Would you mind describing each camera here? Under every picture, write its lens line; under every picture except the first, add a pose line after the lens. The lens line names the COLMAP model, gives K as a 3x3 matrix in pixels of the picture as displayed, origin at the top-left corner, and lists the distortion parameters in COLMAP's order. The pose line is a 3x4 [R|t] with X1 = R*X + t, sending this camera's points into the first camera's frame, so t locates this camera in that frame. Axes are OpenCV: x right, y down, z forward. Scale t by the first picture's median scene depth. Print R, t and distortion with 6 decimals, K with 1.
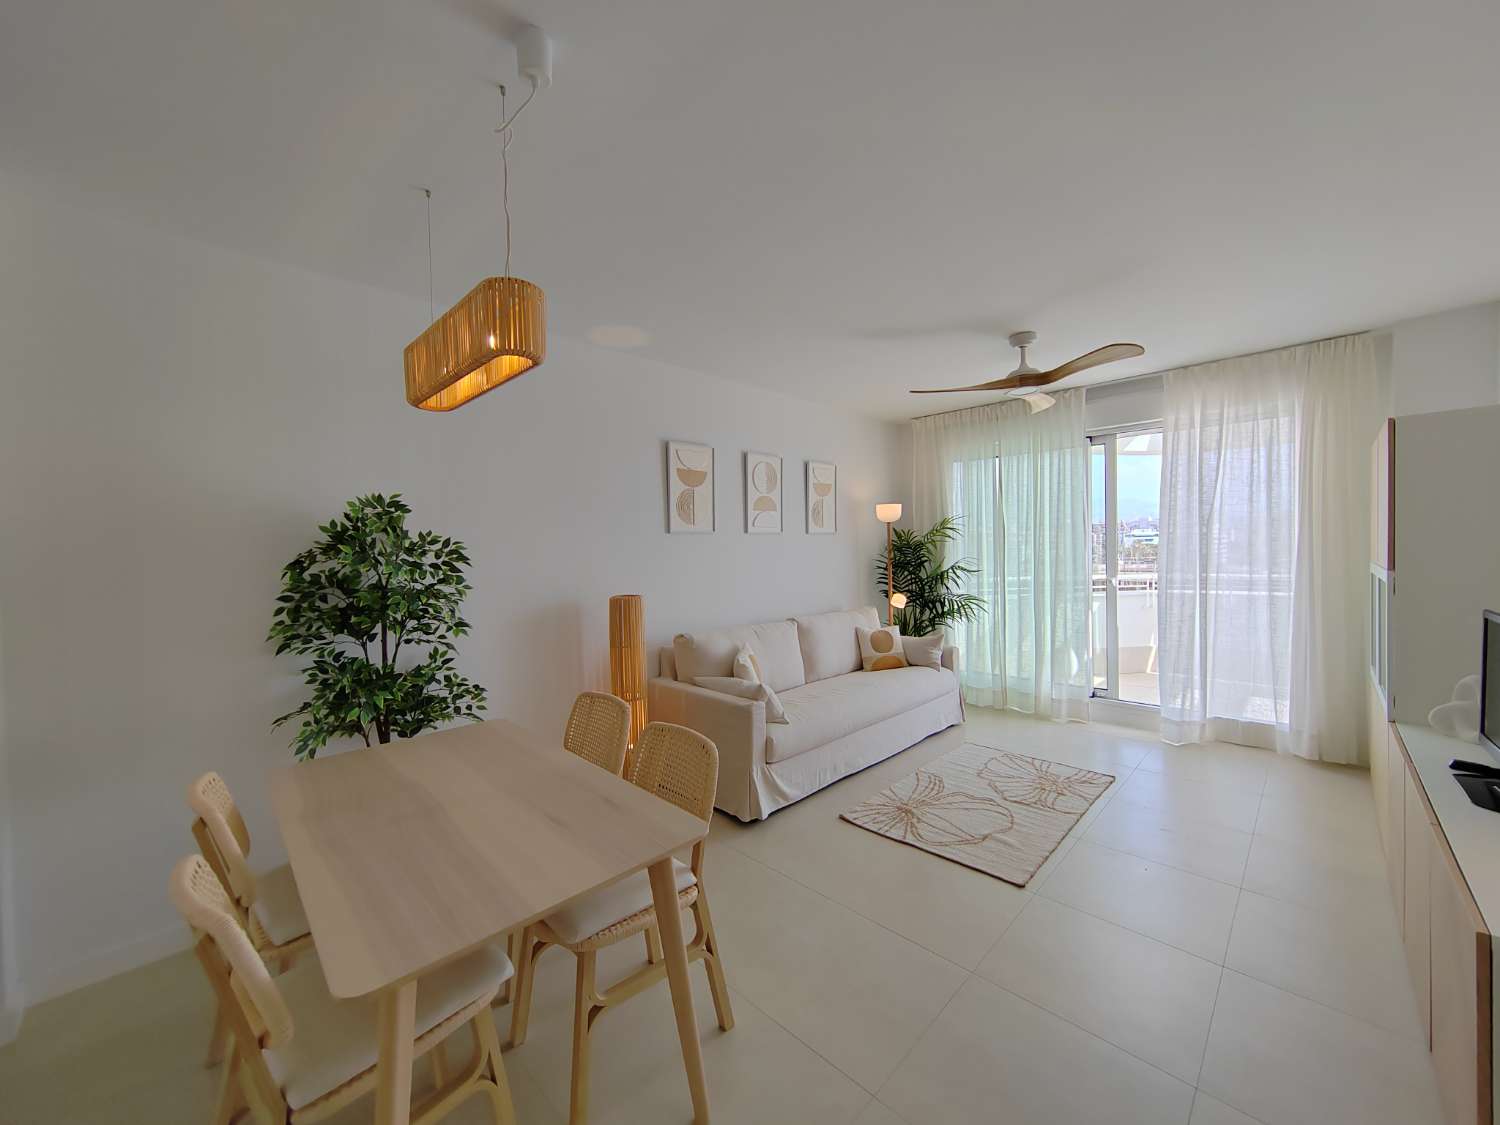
lens RADIAL K [[569.5, 0, 752.3], [0, 569.5, 560.3], [0, 0, 1]] dist [0.005895, -0.000673]
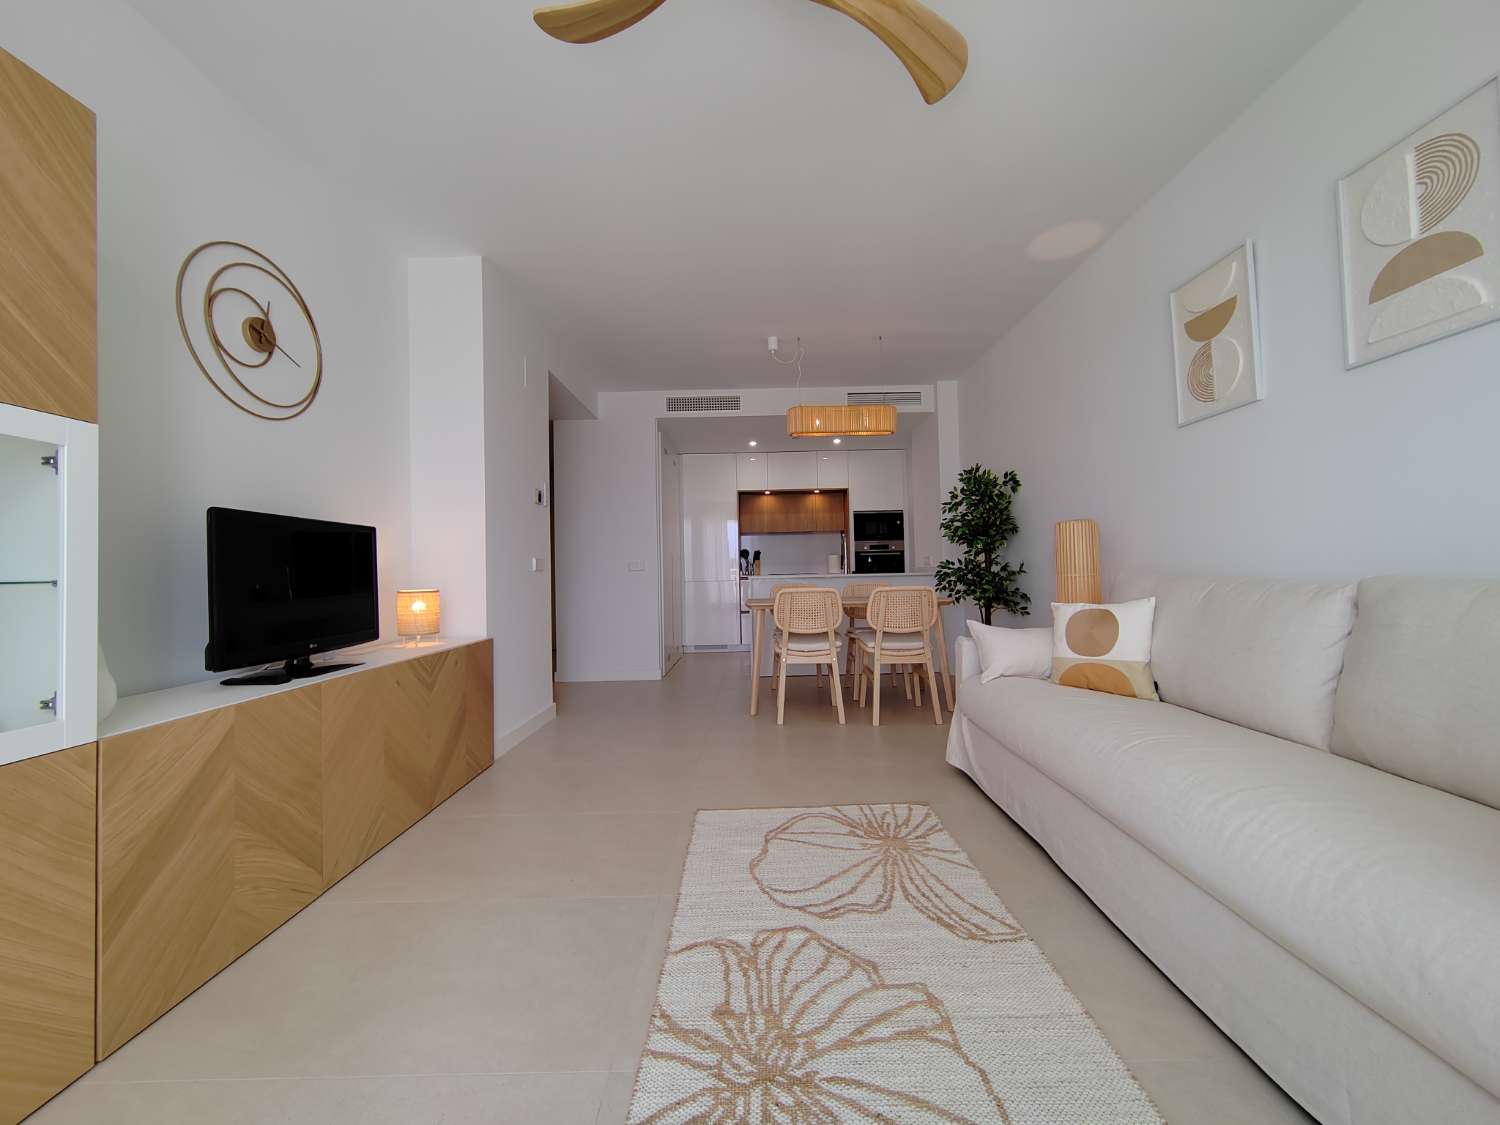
lens RADIAL K [[569.5, 0, 745.2], [0, 569.5, 552.1], [0, 0, 1]] dist [0.005895, -0.000673]
pose [[-0.716630, 0.013054, -0.697331, 0.675966], [0.021423, 0.999765, -0.003300, 0.088610], [0.697124, -0.017304, -0.716742, 1.099418]]
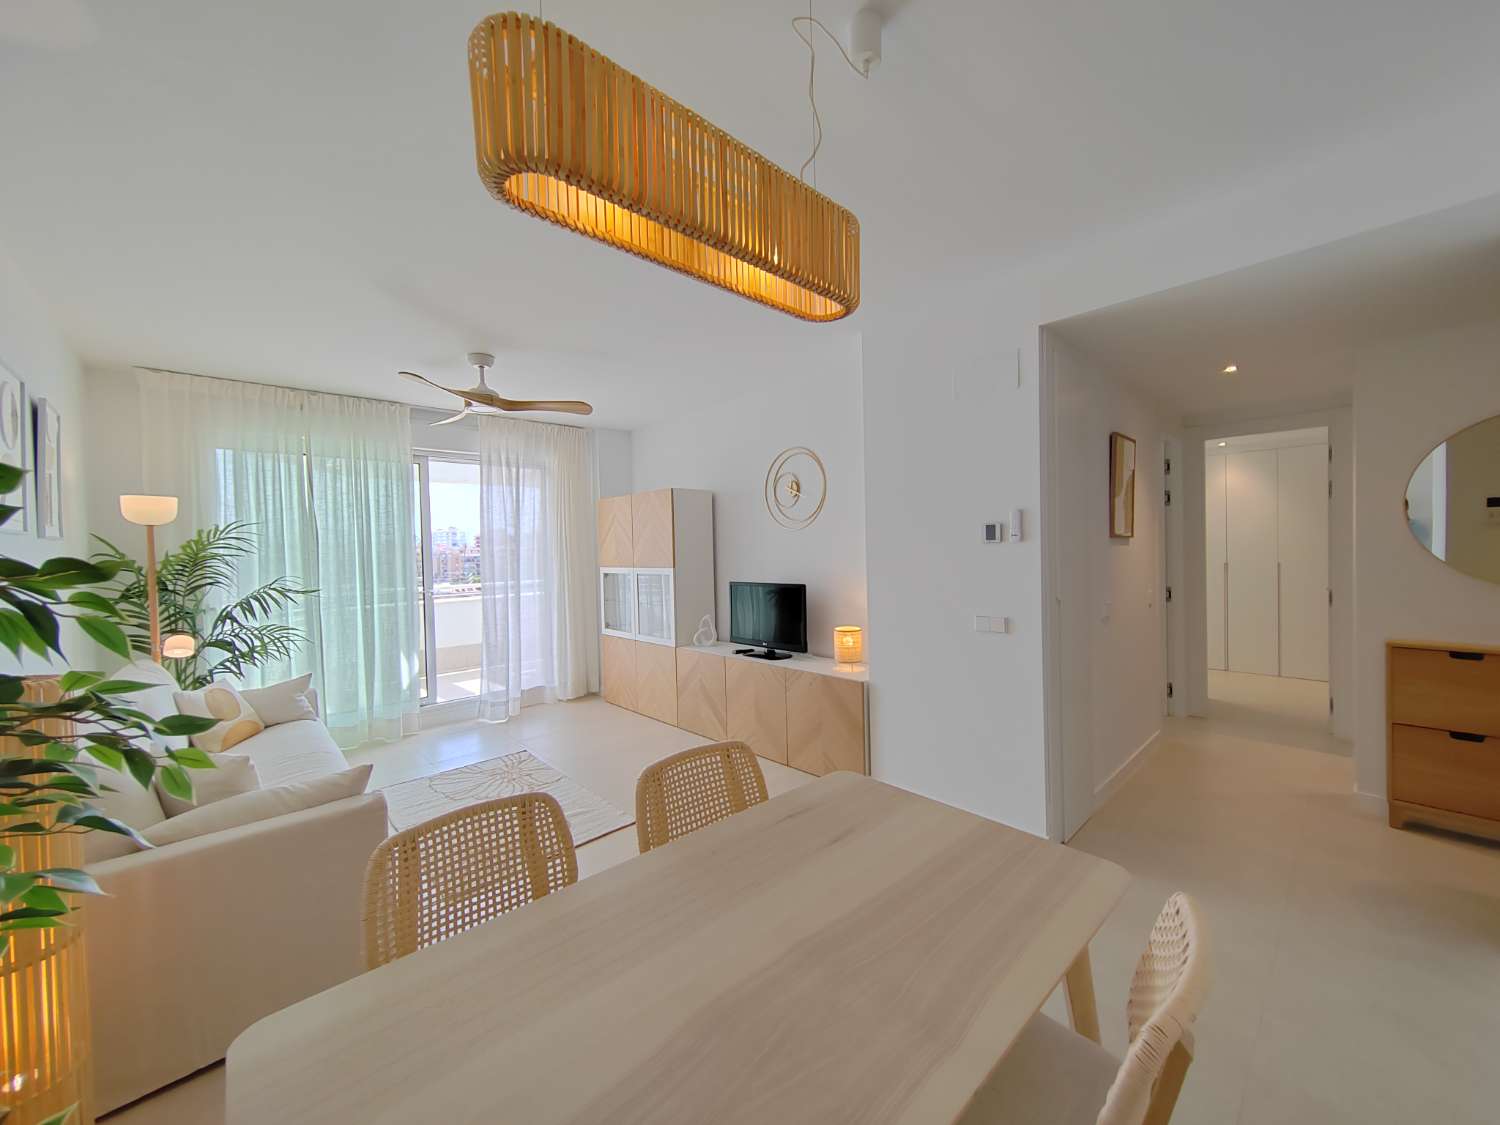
lens RADIAL K [[569.5, 0, 749.7], [0, 569.5, 562.7], [0, 0, 1]] dist [0.005895, -0.000673]
pose [[0.041253, -0.002594, 0.999145, -0.487413], [0.046384, 0.998923, 0.000679, 0.006732], [-0.998071, 0.046316, 0.041329, 0.423435]]
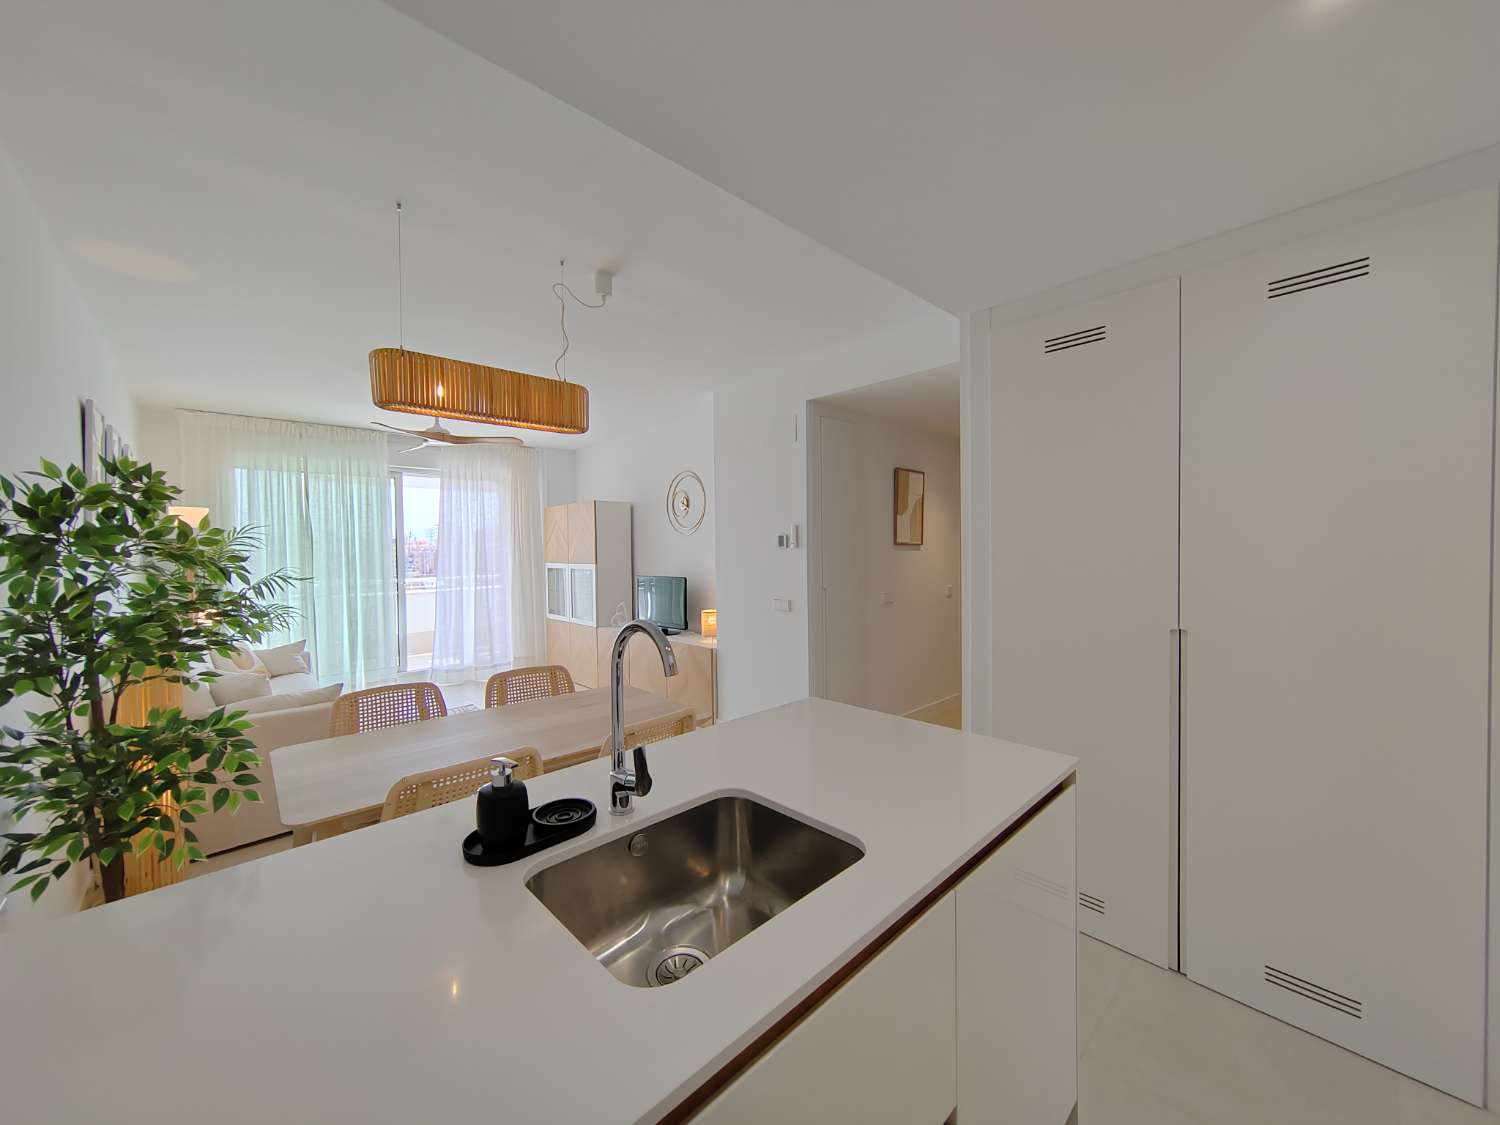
lens RADIAL K [[569.5, 0, 745.9], [0, 569.5, 560.9], [0, 0, 1]] dist [0.005895, -0.000673]
pose [[0.040463, -0.001094, 0.999180, -0.783854], [0.035226, 0.999379, -0.000332, 0.016921], [-0.998560, 0.035210, 0.040476, 0.176086]]
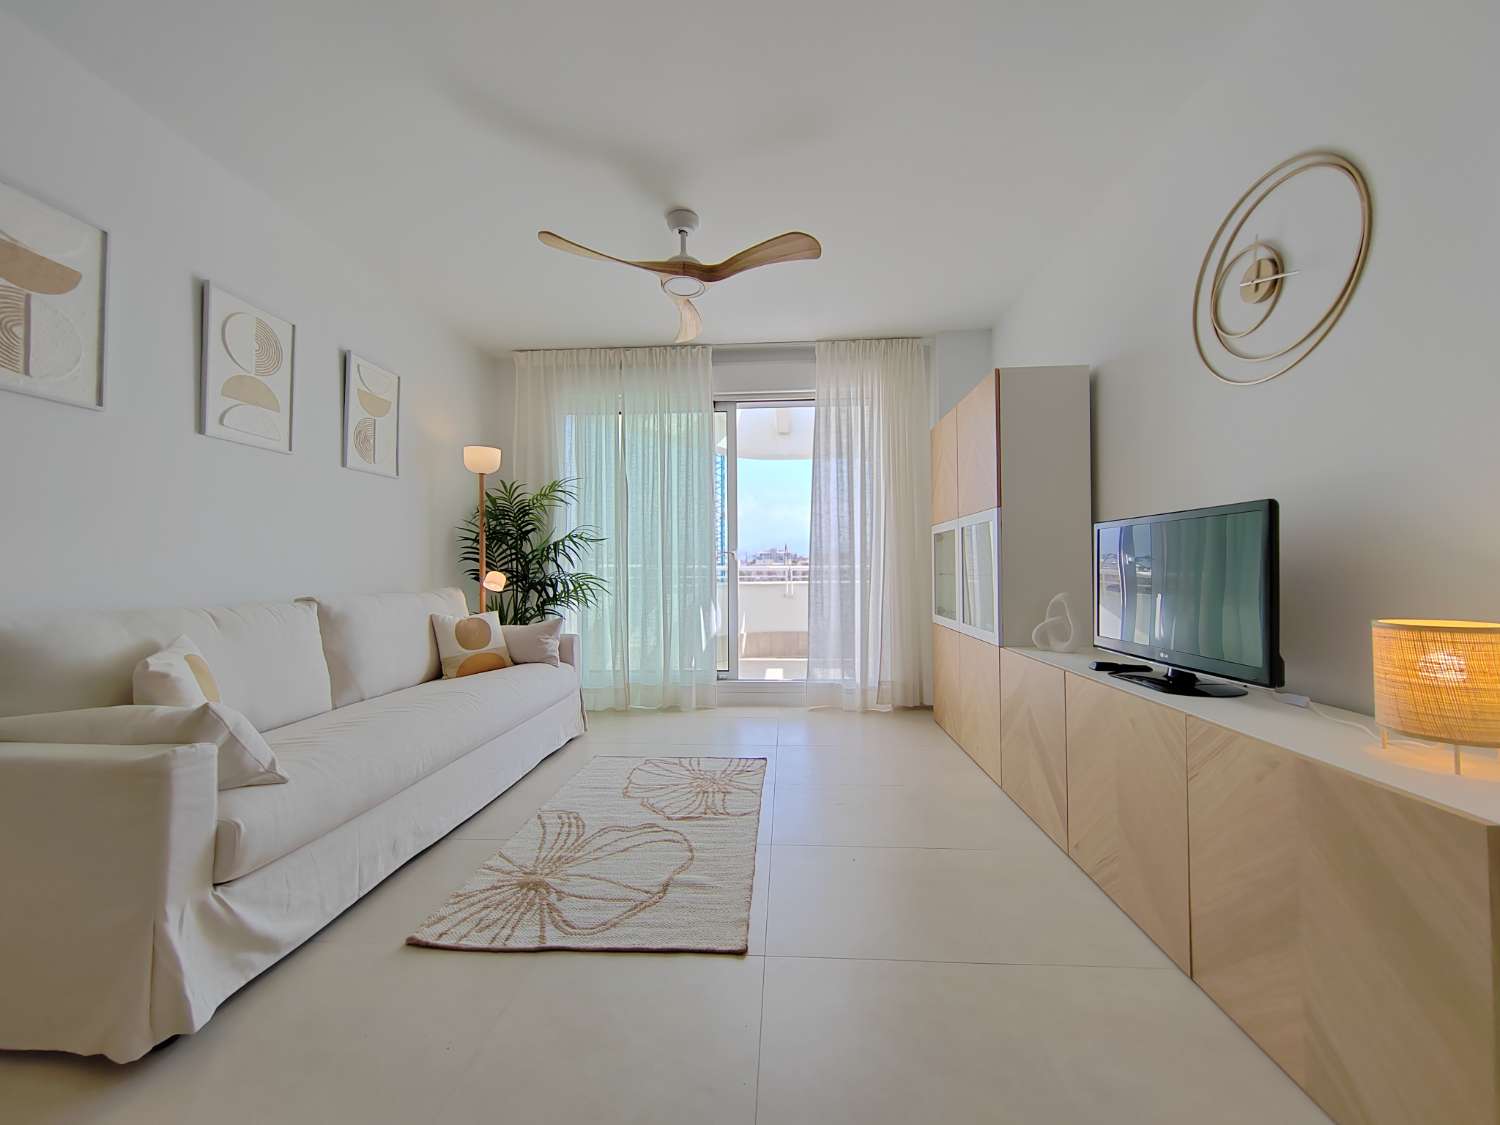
lens RADIAL K [[569.5, 0, 749.8], [0, 569.5, 558.0], [0, 0, 1]] dist [0.005895, -0.000673]
pose [[0.752886, 0.028381, 0.657539, 0.029843], [0.005174, 0.998784, -0.049034, 0.104315], [-0.658131, 0.040319, 0.751824, 0.316102]]
